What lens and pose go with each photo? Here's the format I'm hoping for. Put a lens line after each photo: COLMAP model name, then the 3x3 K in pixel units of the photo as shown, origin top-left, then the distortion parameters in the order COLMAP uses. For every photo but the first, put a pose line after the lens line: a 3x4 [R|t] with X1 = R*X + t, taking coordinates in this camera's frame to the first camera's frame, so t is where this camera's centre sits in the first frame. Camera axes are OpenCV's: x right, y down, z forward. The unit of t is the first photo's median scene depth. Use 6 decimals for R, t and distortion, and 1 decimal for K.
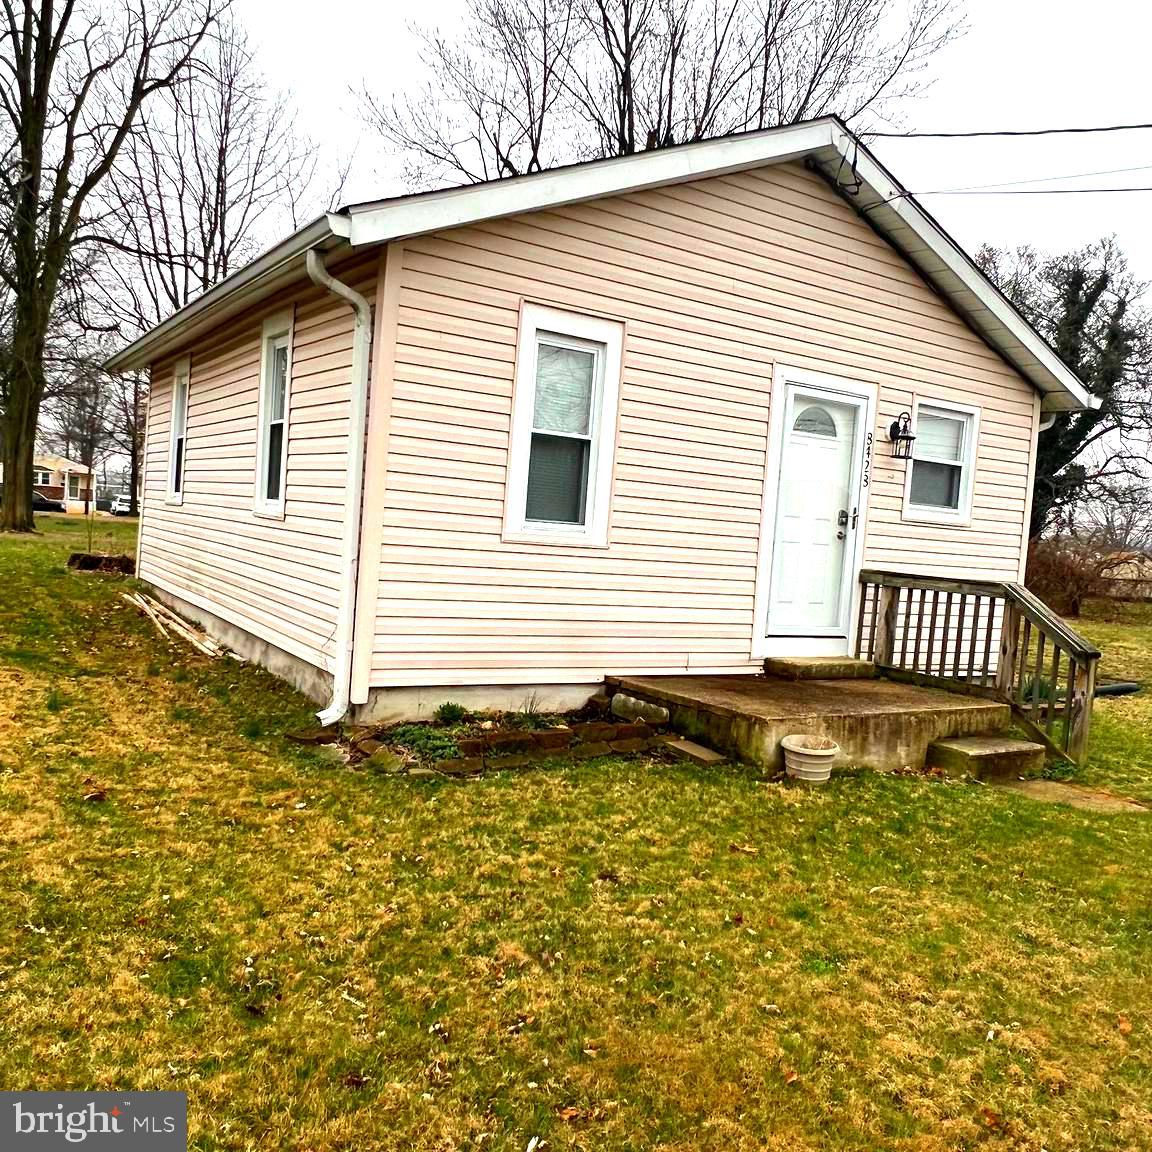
lens RADIAL K [[1017.1, 0, 576.0], [0, 1017.1, 576.0], [0, 0, 1]] dist [0.002833, -0.002802]
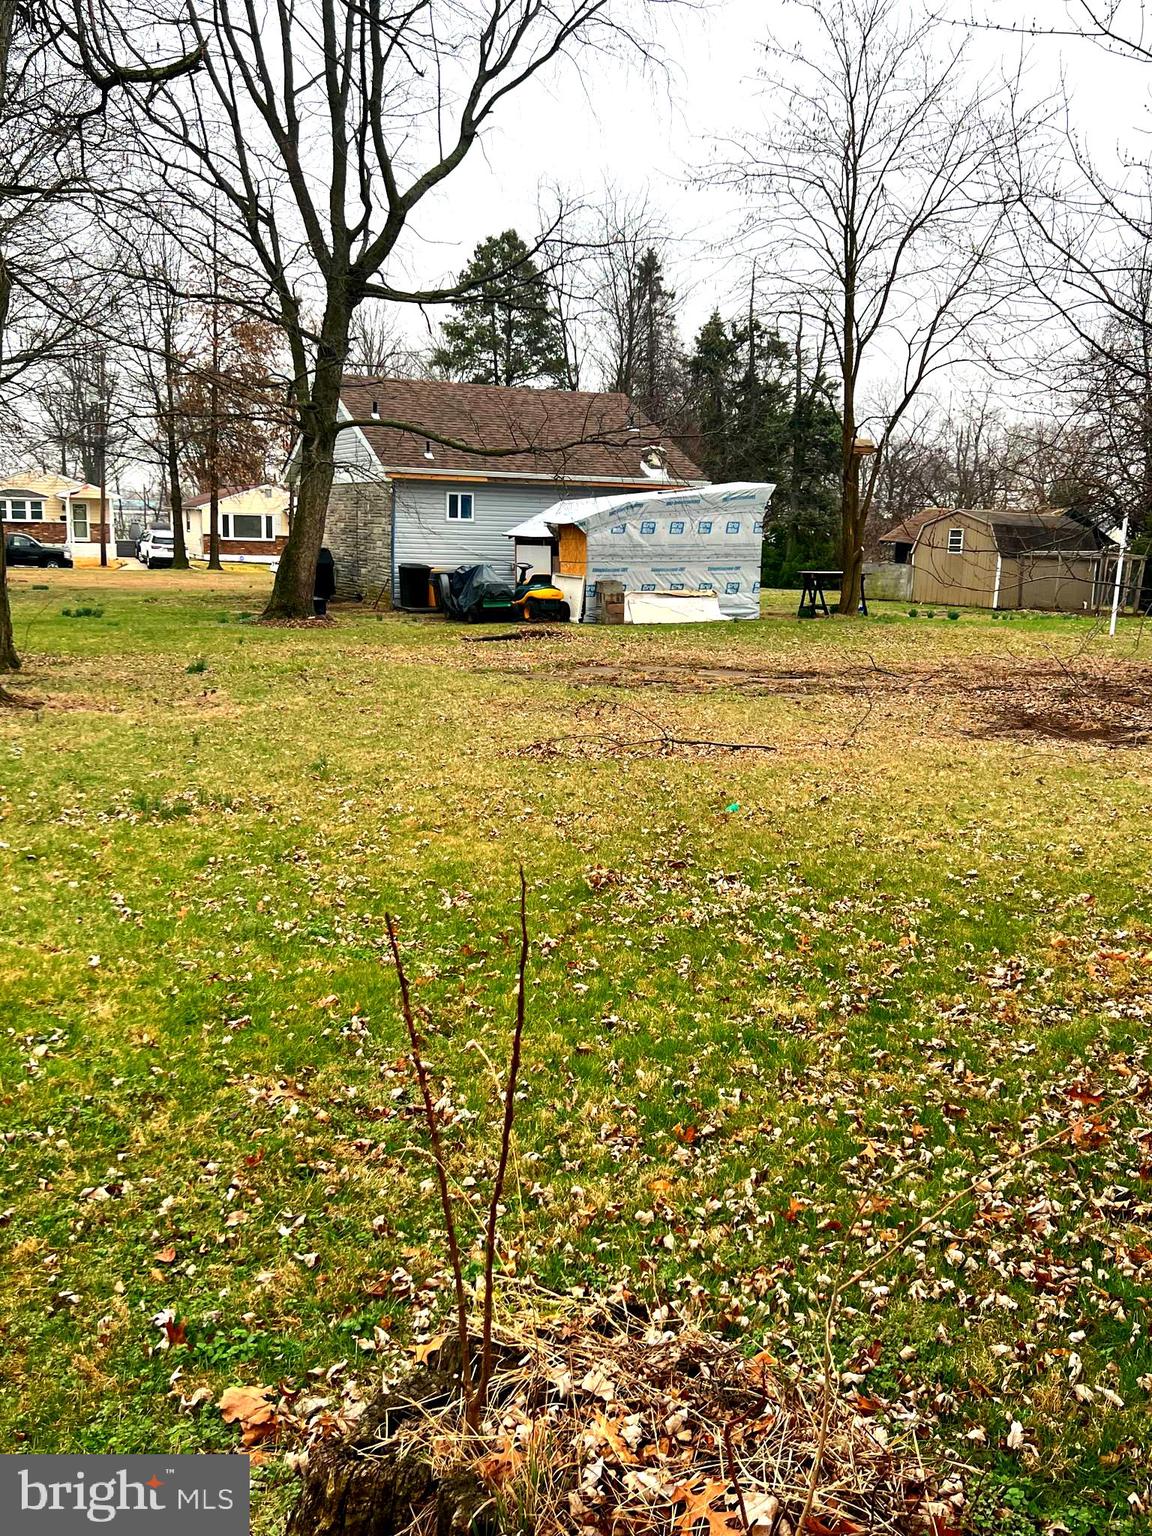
lens RADIAL K [[1466.7, 0, 576.0], [0, 1466.7, 768.0], [0, 0, 1]] dist [0.094543, -0.179985]
pose [[0.989321, -0.029649, -0.142705, -0.155341], [0.044432, 0.993838, 0.101547, -0.036305], [0.138815, -0.106803, 0.984542, 0.302799]]
